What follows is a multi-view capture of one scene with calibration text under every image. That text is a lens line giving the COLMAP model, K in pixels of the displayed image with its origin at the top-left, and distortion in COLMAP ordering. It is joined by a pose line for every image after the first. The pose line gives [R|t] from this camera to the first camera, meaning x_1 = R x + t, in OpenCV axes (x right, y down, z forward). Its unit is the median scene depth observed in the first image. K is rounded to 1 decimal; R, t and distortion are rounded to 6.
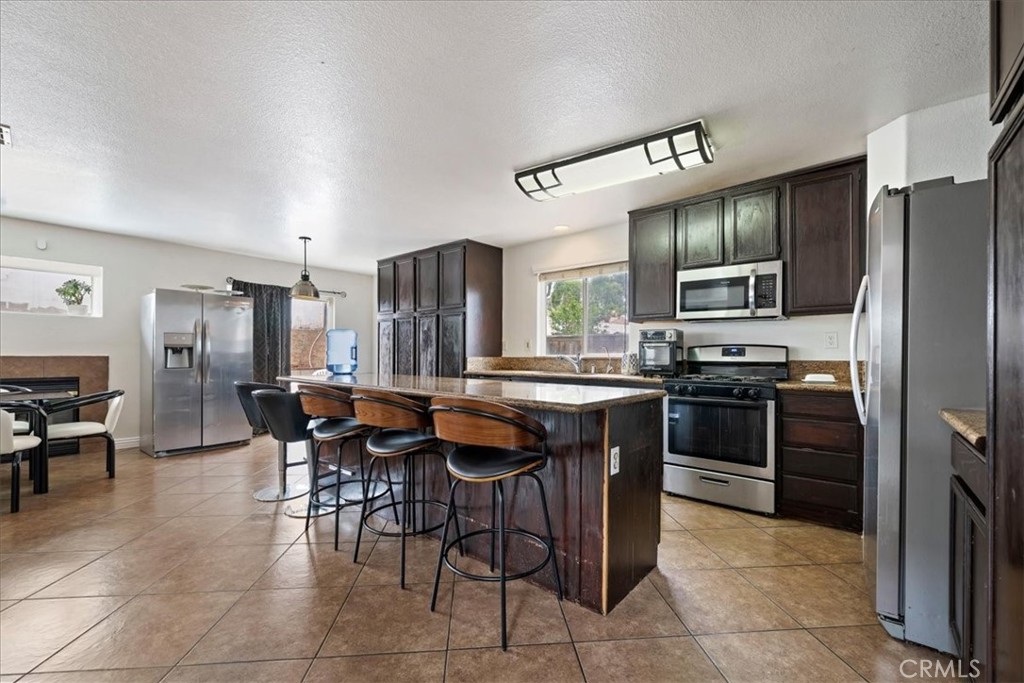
lens RADIAL K [[418.1, 0, 515.6], [0, 418.1, 353.0], [0, 0, 1]] dist [-0.001292, 0.000089]
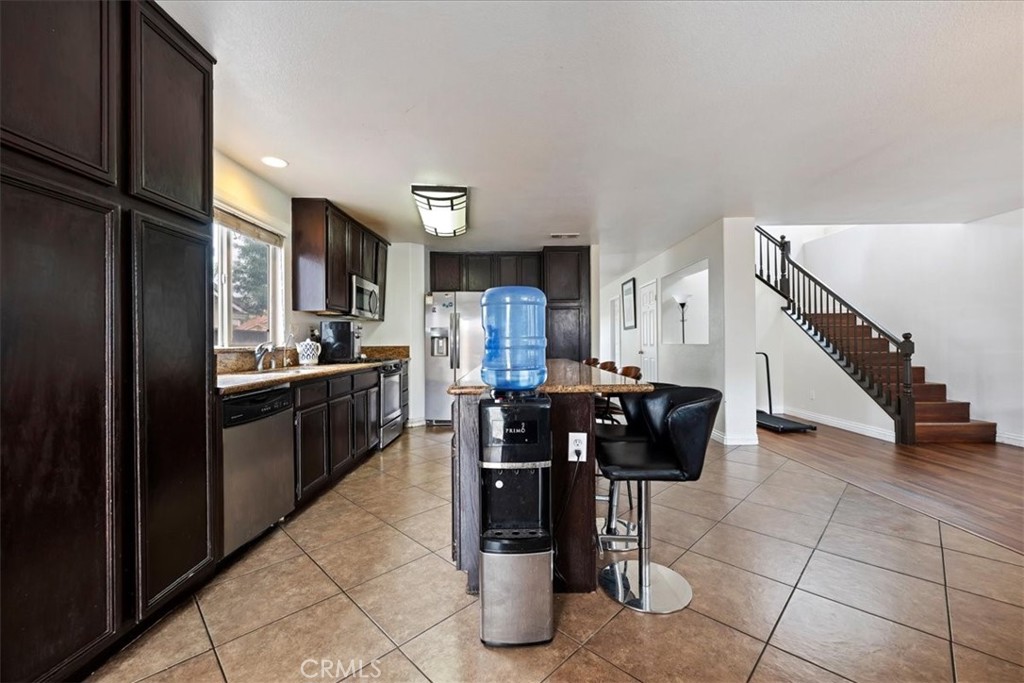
lens RADIAL K [[410.8, 0, 510.1], [0, 410.8, 341.8], [0, 0, 1]] dist [-0.000383, -0.000205]
pose [[-0.638806, 0.001796, 0.769366, -0.688497], [0.005267, 0.999984, 0.002039, -0.001566], [-0.769350, 0.005355, -0.638805, 1.184243]]
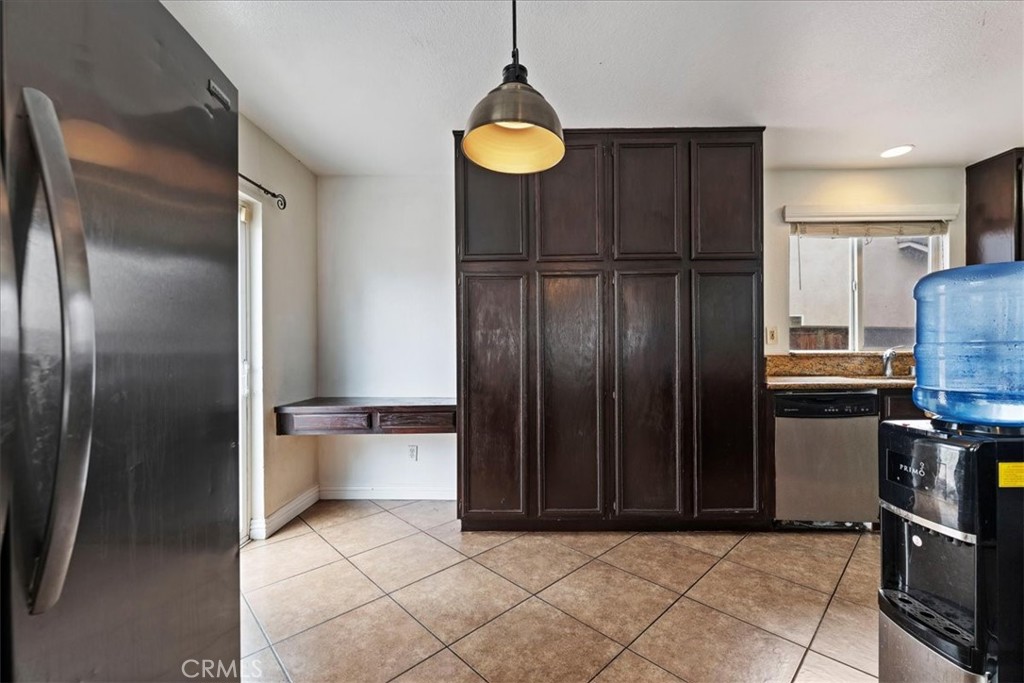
lens RADIAL K [[418.1, 0, 515.6], [0, 418.1, 353.0], [0, 0, 1]] dist [-0.001292, 0.000089]
pose [[0.778694, -0.013446, 0.627259, -0.781365], [0.010117, 0.999909, 0.008875, -0.003297], [-0.627322, -0.000565, 0.778760, 0.905612]]
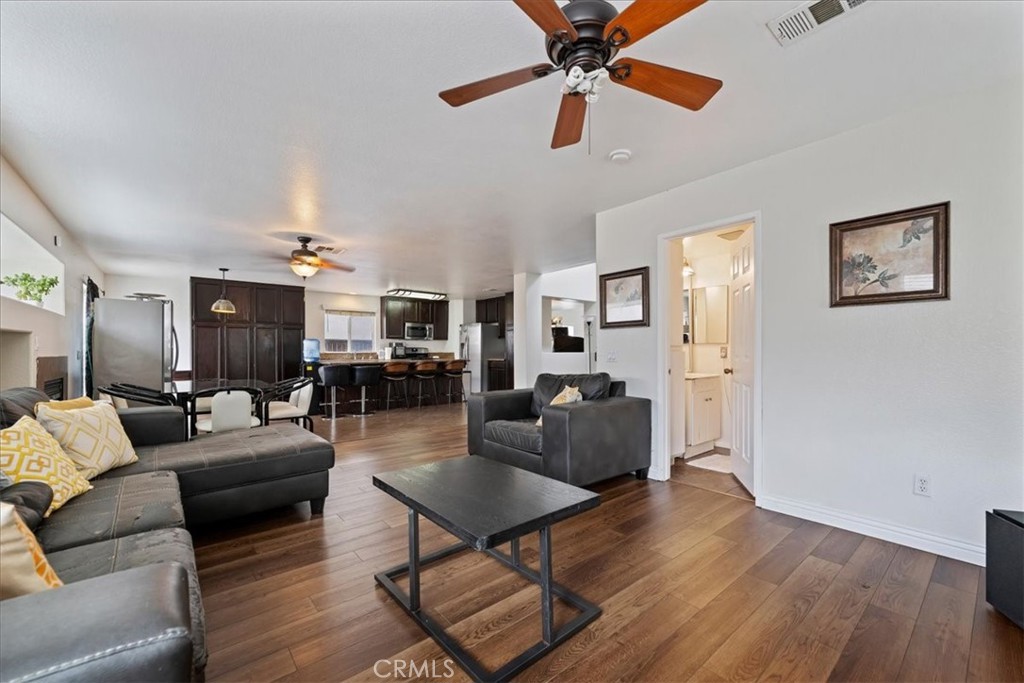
lens RADIAL K [[414.4, 0, 510.3], [0, 414.4, 351.0], [0, 0, 1]] dist [-0.001456, -0.000122]
pose [[0.190900, -0.004032, 0.981601, -1.919874], [0.003578, 0.999988, 0.003412, -0.004154], [-0.981603, 0.002861, 0.190912, -0.216011]]
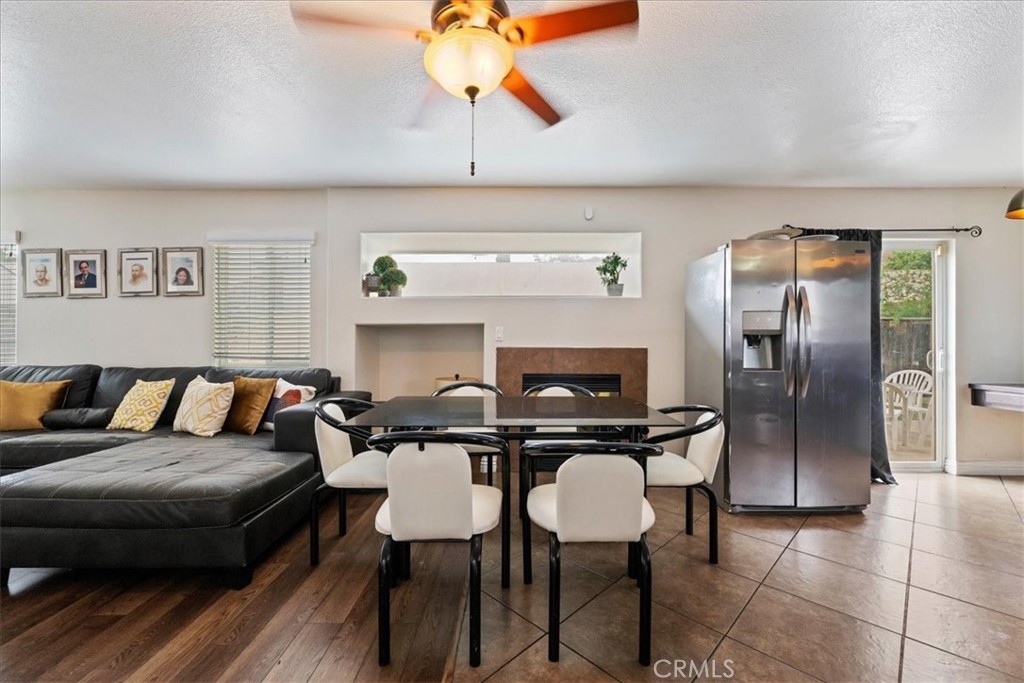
lens RADIAL K [[414.7, 0, 520.3], [0, 414.7, 339.6], [0, 0, 1]] dist [0.000305, -0.000158]
pose [[0.637456, -0.006907, -0.770456, -0.603456], [-0.000650, 0.999955, -0.009502, -0.000993], [0.770486, 0.006557, 0.637423, 0.380699]]
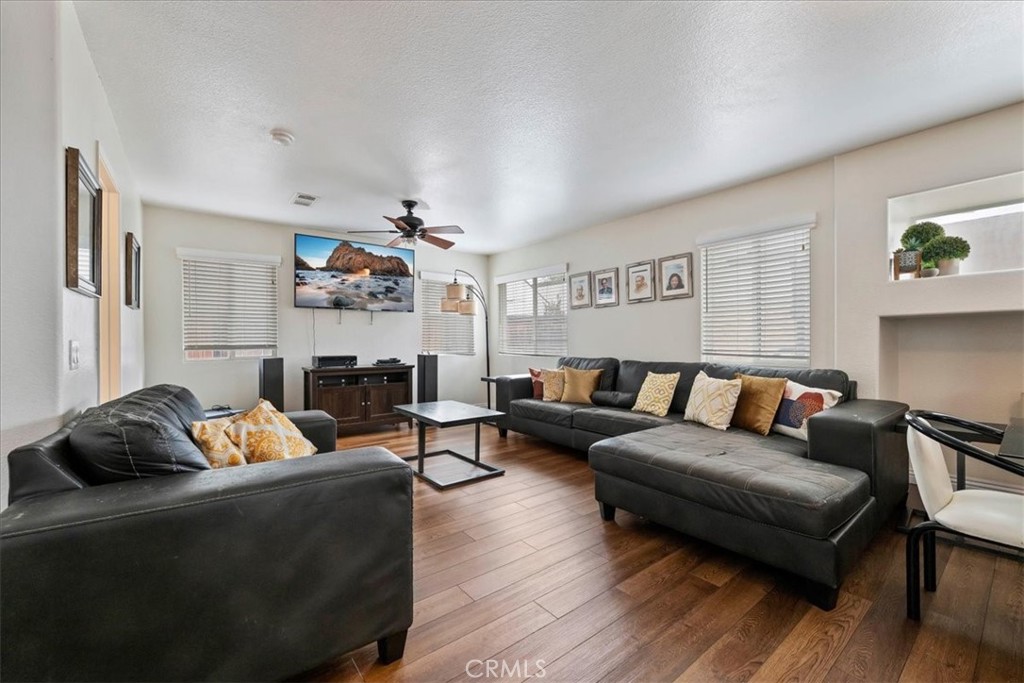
lens RADIAL K [[419.8, 0, 503.2], [0, 419.8, 342.7], [0, 0, 1]] dist [-0.004389, -0.000207]
pose [[-0.226256, 0.002041, -0.974066, -0.671231], [0.002707, 0.999995, 0.001466, 0.000041], [0.974064, -0.002305, -0.226261, 0.220744]]
